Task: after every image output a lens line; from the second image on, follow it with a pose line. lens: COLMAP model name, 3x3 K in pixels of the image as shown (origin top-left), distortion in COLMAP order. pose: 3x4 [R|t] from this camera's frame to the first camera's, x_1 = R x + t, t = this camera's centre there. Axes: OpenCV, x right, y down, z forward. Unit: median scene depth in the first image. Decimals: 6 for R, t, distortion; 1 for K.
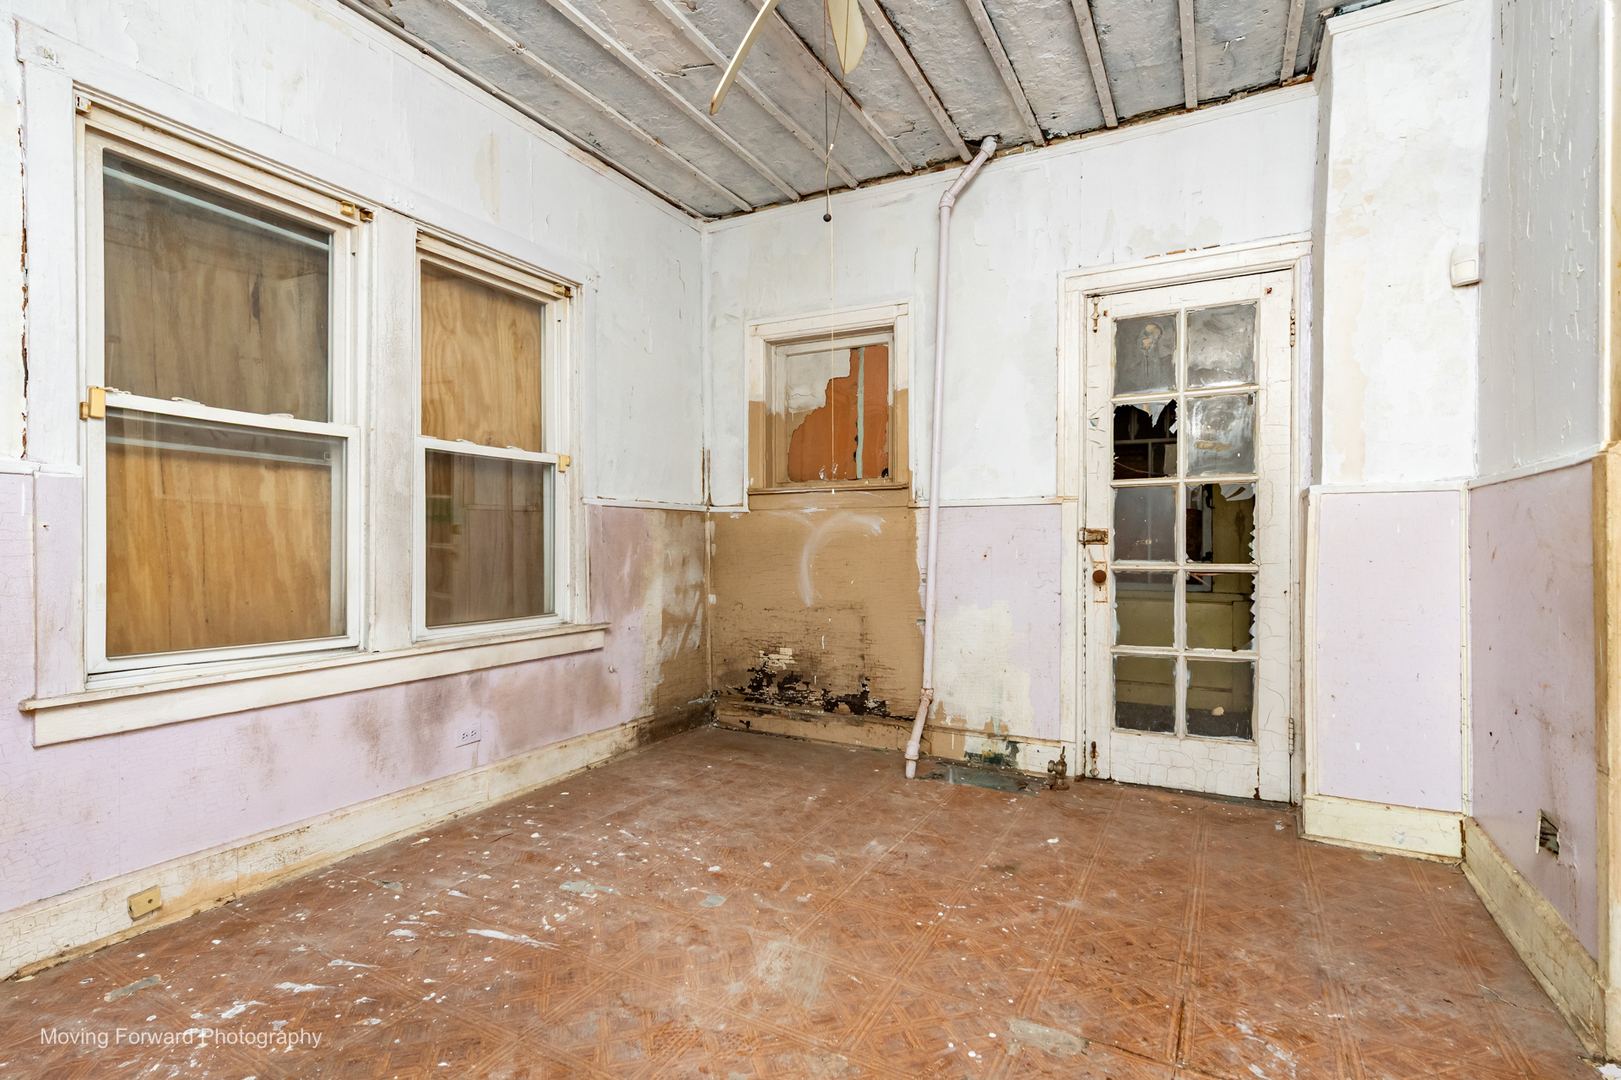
lens RADIAL K [[758.6, 0, 810.5], [0, 758.6, 540.0], [0, 0, 1]] dist [0.009568, -0.000655]
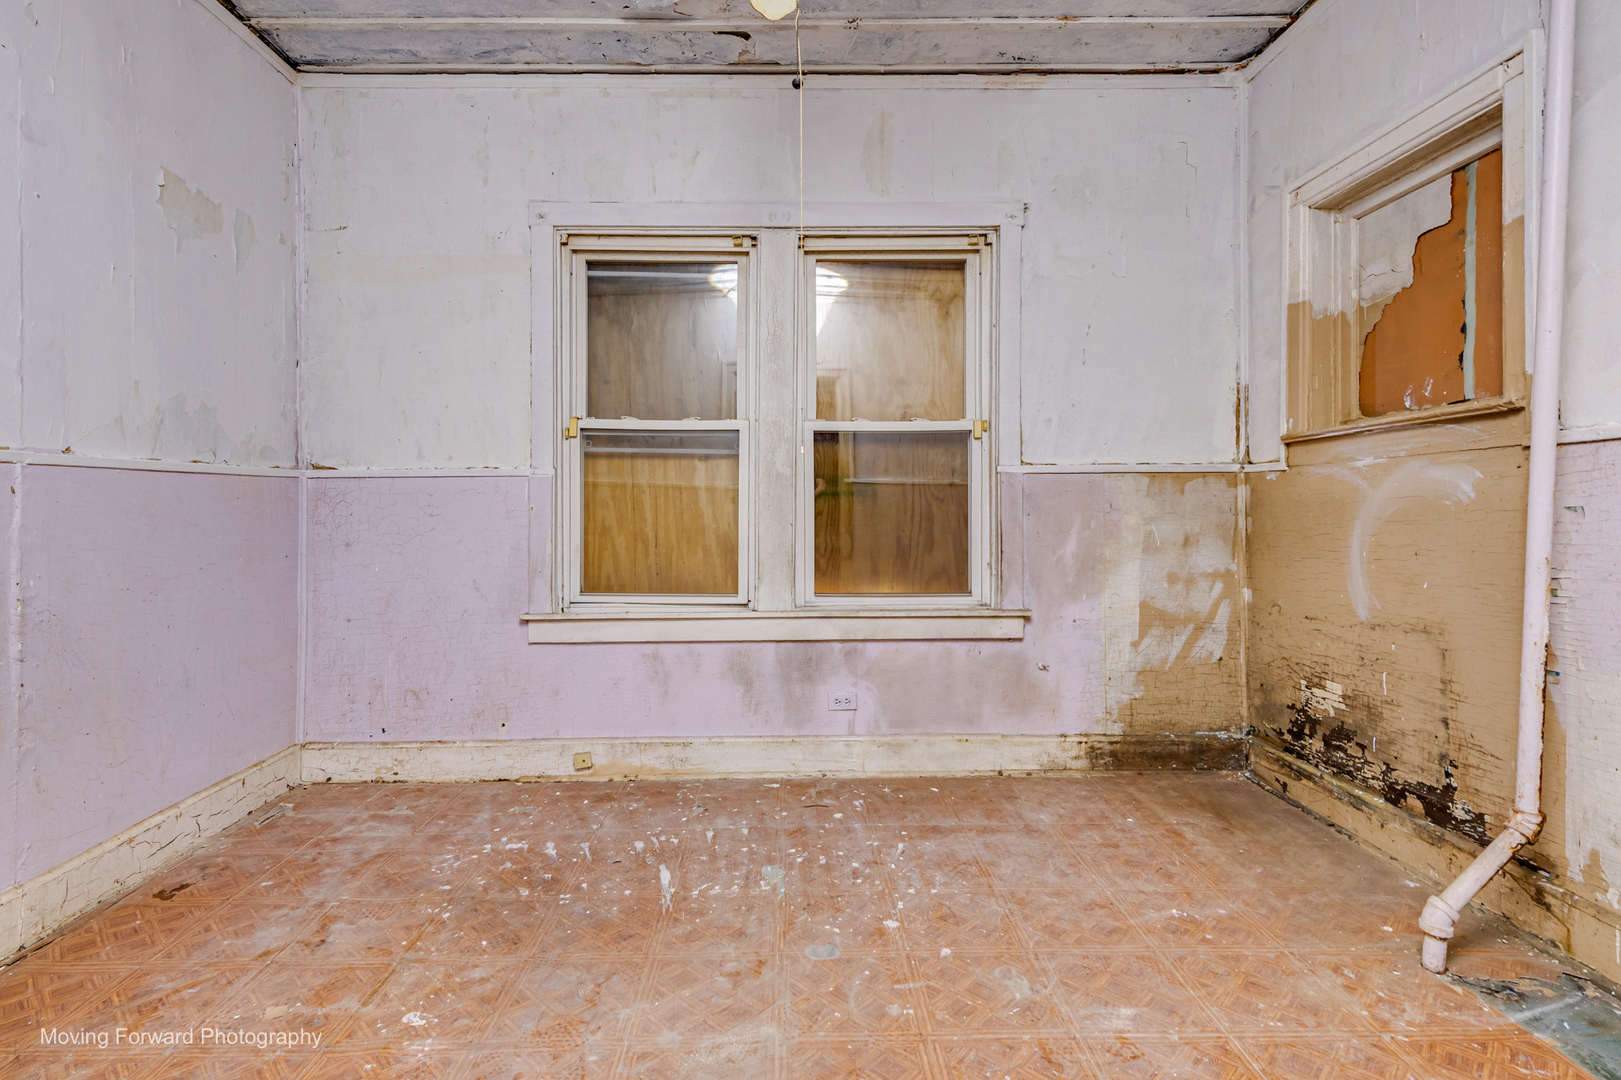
lens RADIAL K [[788.6, 0, 808.1], [0, 788.6, 500.4], [0, 0, 1]] dist [0.022884, -0.009353]
pose [[0.500879, -0.017613, -0.865338, 0.398060], [0.006099, 0.999840, -0.016820, -0.000808], [0.865496, 0.003147, 0.500906, 0.355812]]
